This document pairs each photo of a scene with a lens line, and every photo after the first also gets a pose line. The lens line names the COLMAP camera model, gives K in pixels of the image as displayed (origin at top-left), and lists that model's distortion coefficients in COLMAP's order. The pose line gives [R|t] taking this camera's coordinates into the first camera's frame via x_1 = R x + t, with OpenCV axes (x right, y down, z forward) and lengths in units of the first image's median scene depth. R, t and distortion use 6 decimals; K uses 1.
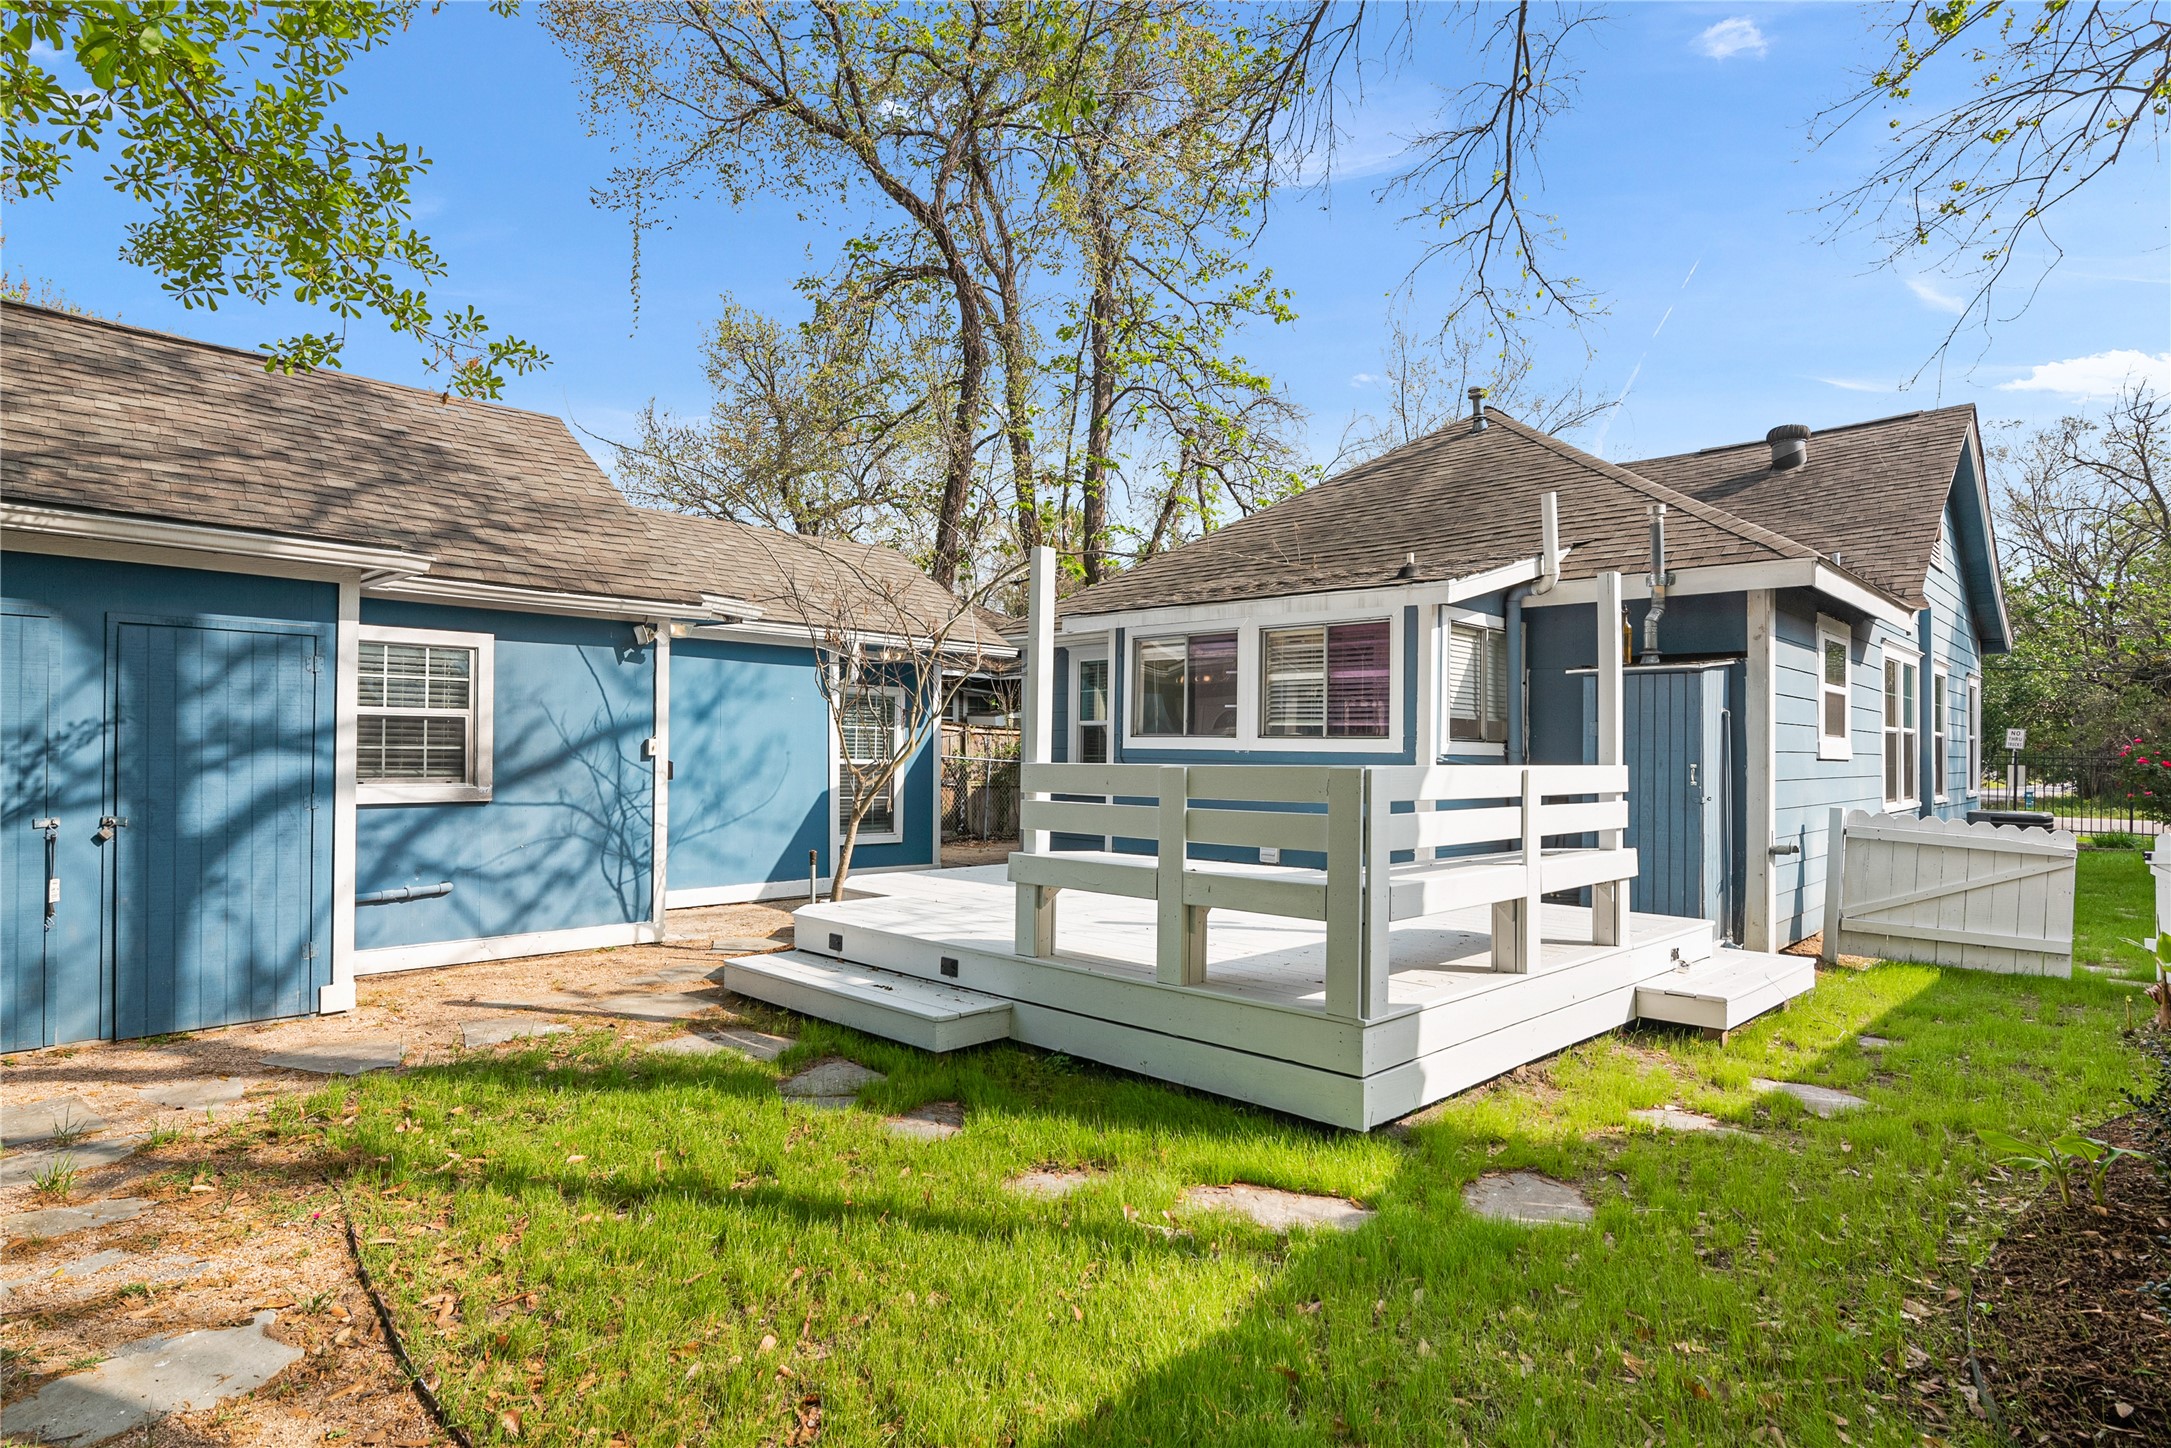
lens RADIAL K [[1174.6, 0, 1074.7], [0, 1174.6, 732.6], [0, 0, 1]] dist [-0.007412, 0.001144]
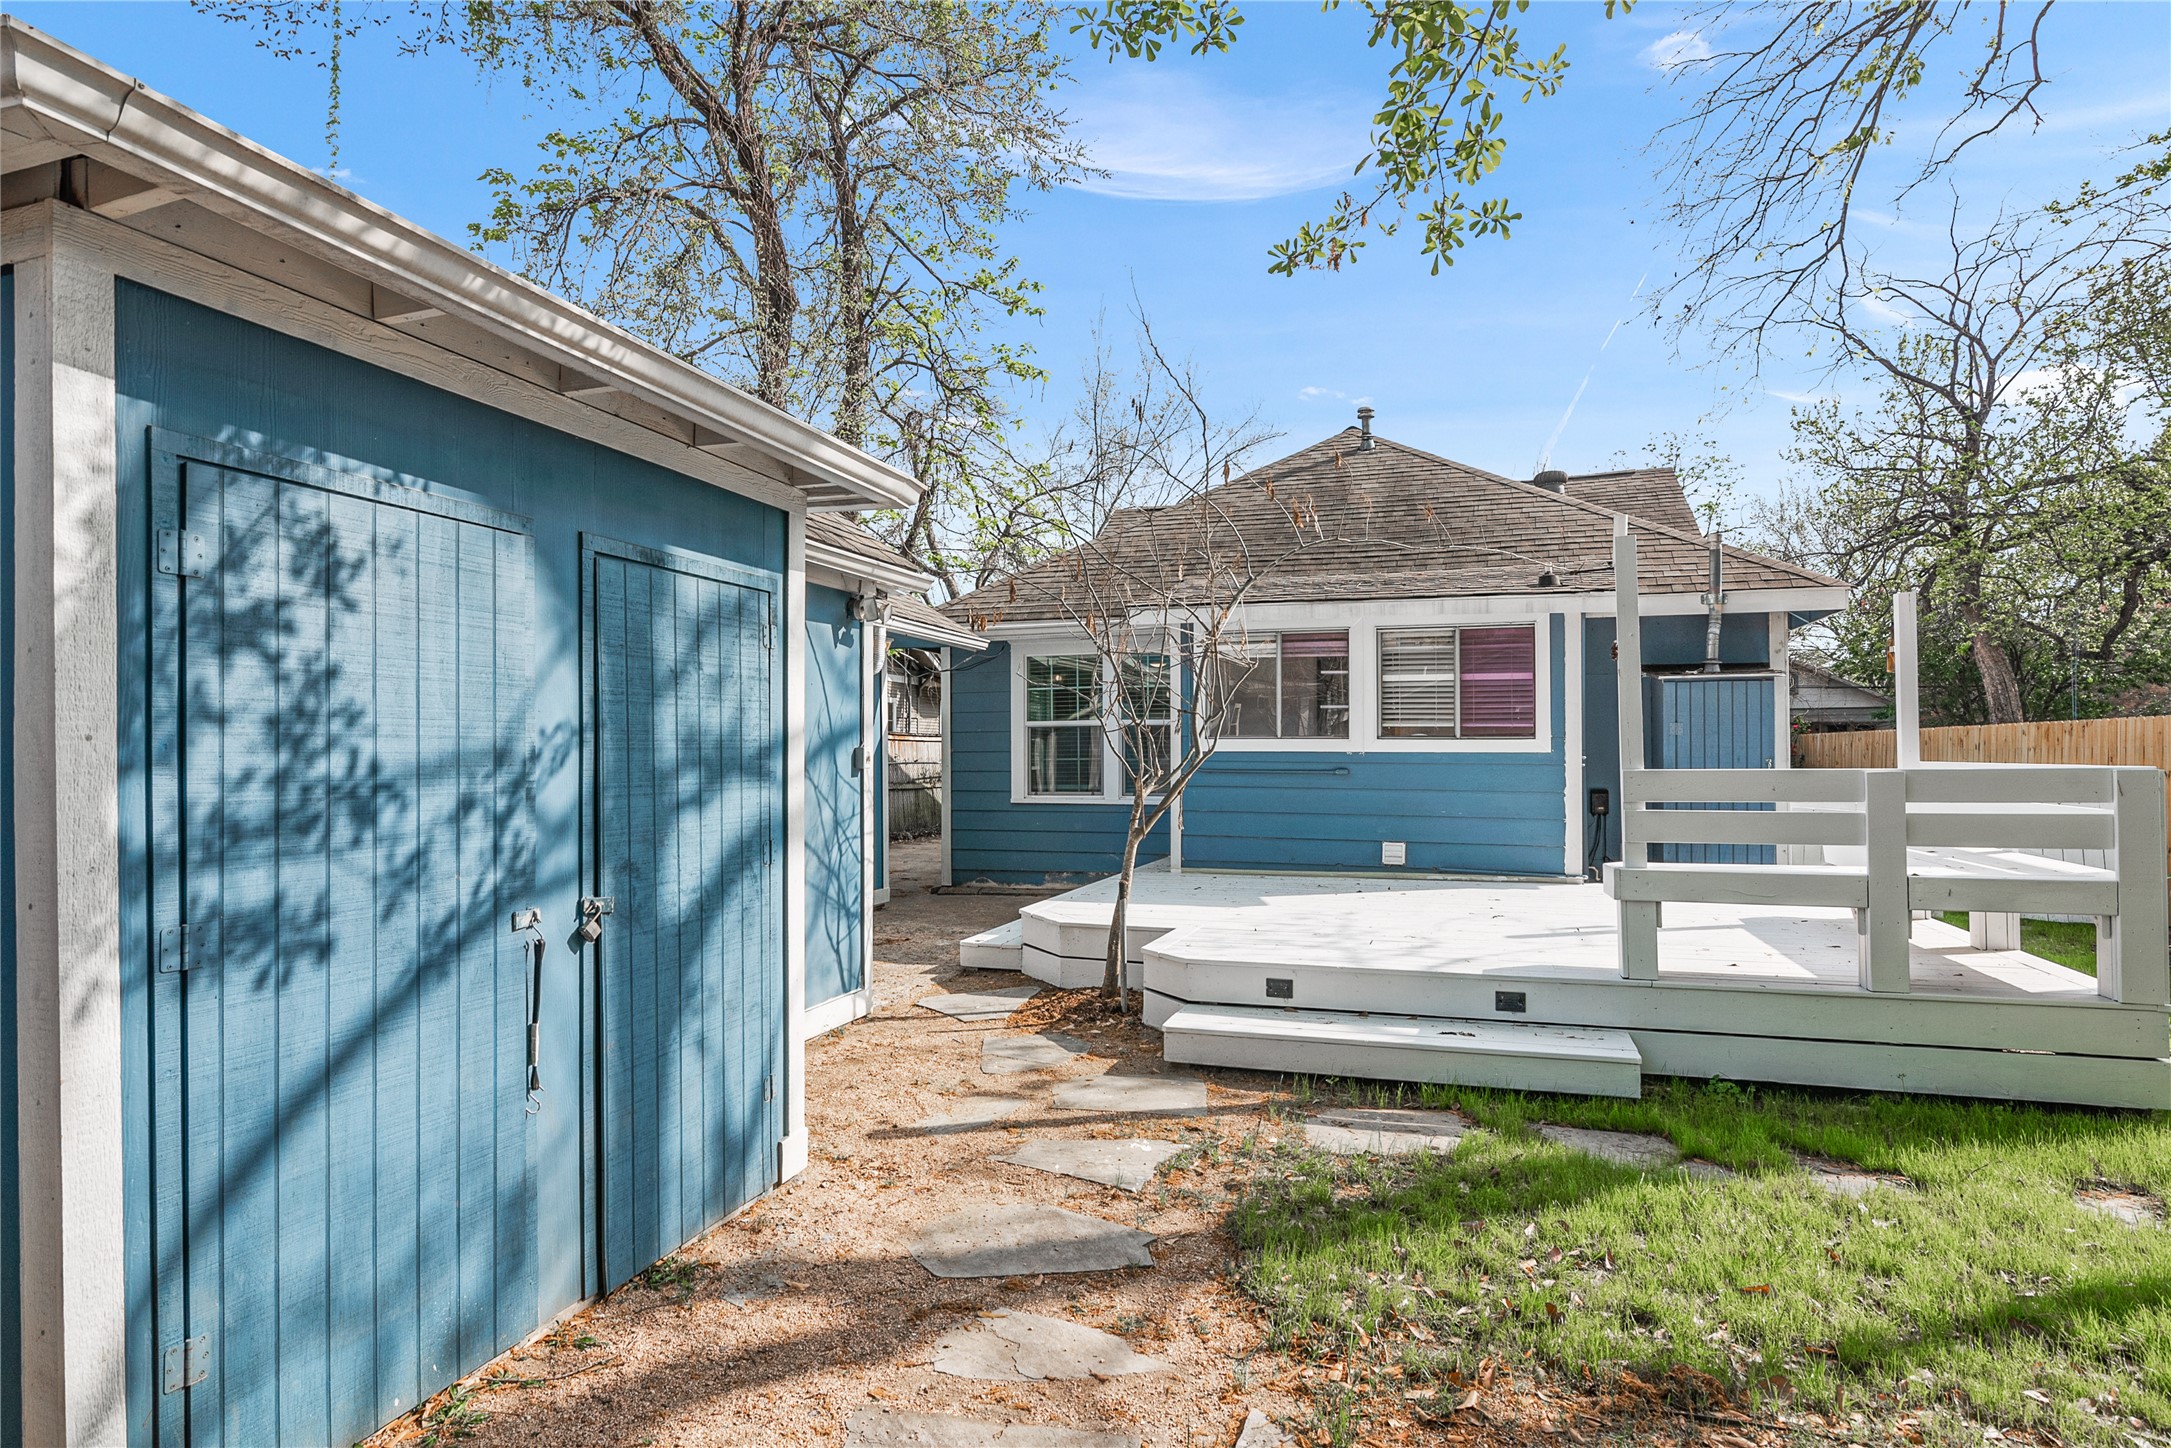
lens RADIAL K [[1174.6, 0, 1080.9], [0, 1174.6, 728.8], [0, 0, 1]] dist [-0.007412, 0.001144]
pose [[0.890966, -0.004768, 0.454045, -0.776313], [0.005775, 0.999983, -0.000831, -0.007295], [-0.454034, 0.003362, 0.890978, 0.350385]]
